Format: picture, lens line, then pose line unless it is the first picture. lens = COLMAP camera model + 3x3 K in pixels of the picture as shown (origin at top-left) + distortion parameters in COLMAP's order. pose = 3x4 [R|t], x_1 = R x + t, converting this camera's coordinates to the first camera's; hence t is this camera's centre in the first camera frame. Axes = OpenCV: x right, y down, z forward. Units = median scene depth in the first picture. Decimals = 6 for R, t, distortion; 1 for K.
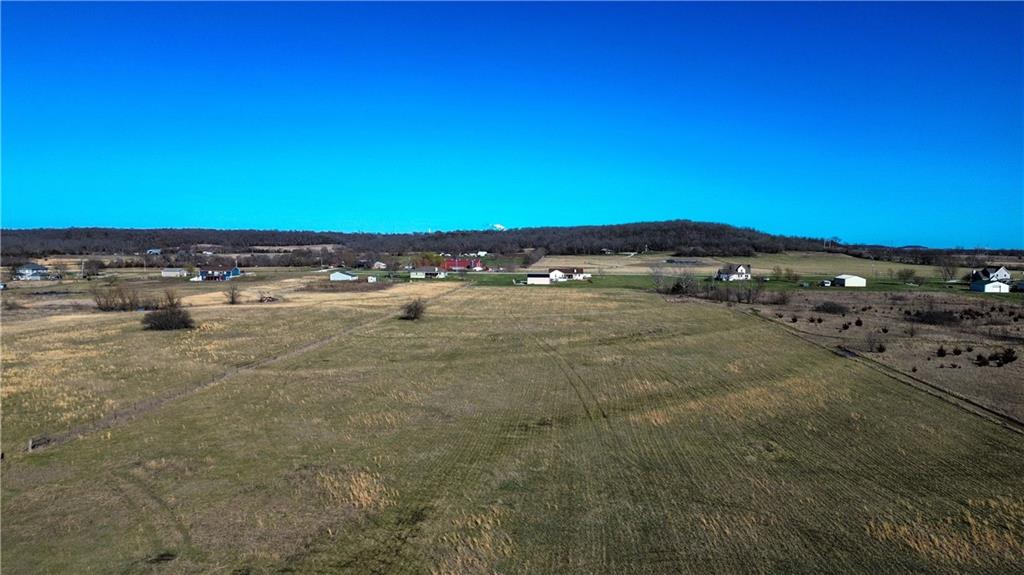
lens RADIAL K [[716.2, 0, 512.7], [0, 716.2, 290.3], [0, 0, 1]] dist [0.060562, -0.047070]
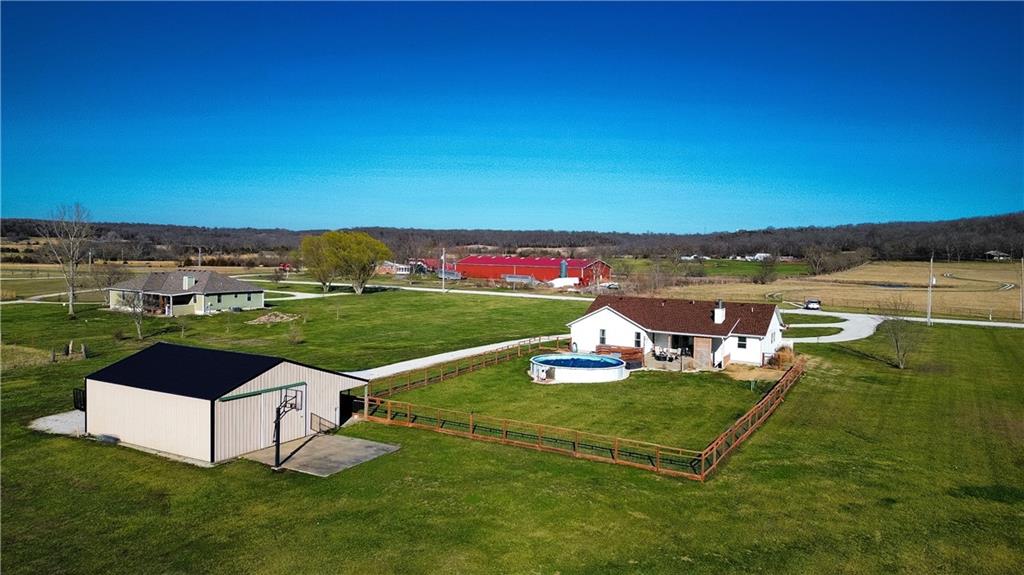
lens RADIAL K [[716.2, 0, 513.1], [0, 716.2, 288.0], [0, 0, 1]] dist [0.060562, -0.047070]
pose [[0.894555, 0.034687, -0.445610, 0.045581], [-0.039985, 0.999197, -0.002490, -0.011978], [0.445166, 0.020045, 0.895224, 0.307631]]
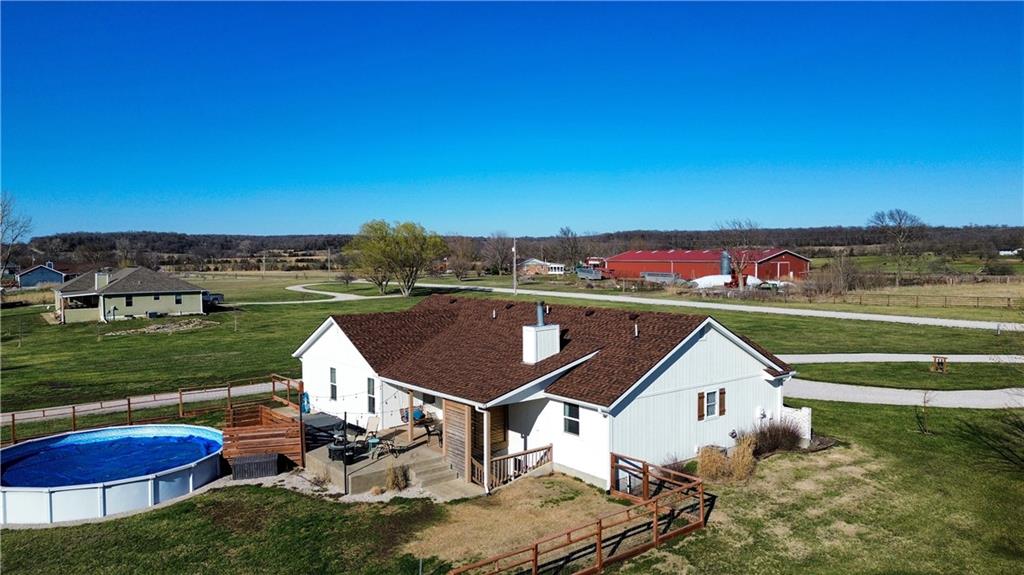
lens RADIAL K [[716.2, 0, 515.0], [0, 716.2, 285.4], [0, 0, 1]] dist [0.060562, -0.047070]
pose [[0.660169, 0.025004, -0.750701, 0.052049], [-0.036044, 0.999349, 0.001588, -0.012491], [0.750252, 0.026011, 0.660640, 0.358851]]
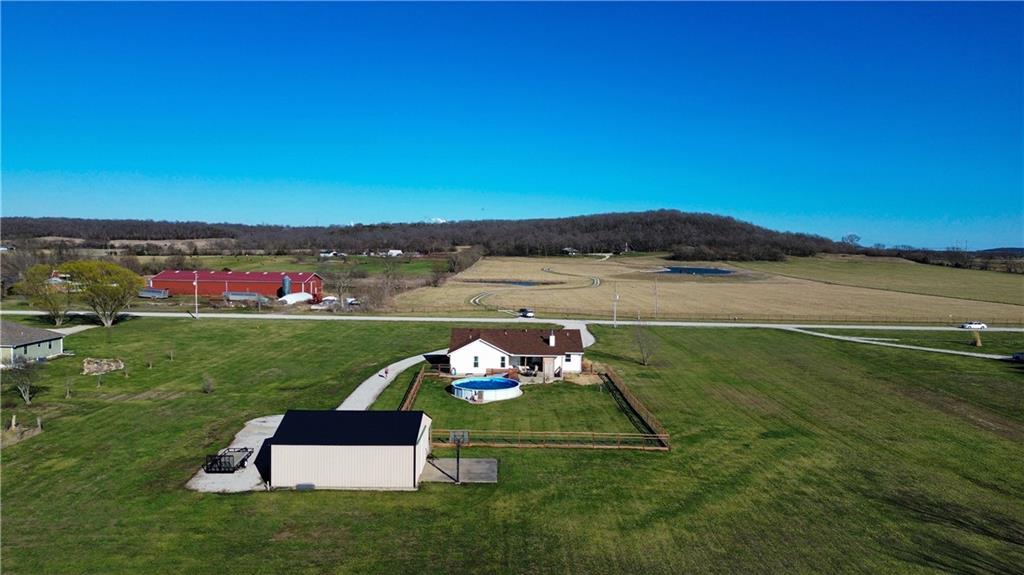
lens RADIAL K [[716.2, 0, 512.7], [0, 716.2, 284.4], [0, 0, 1]] dist [0.060562, -0.047070]
pose [[0.997218, 0.005038, 0.074364, 0.020238], [-0.004755, 0.999981, -0.003981, -0.017551], [-0.074382, 0.003617, 0.997223, 0.280048]]
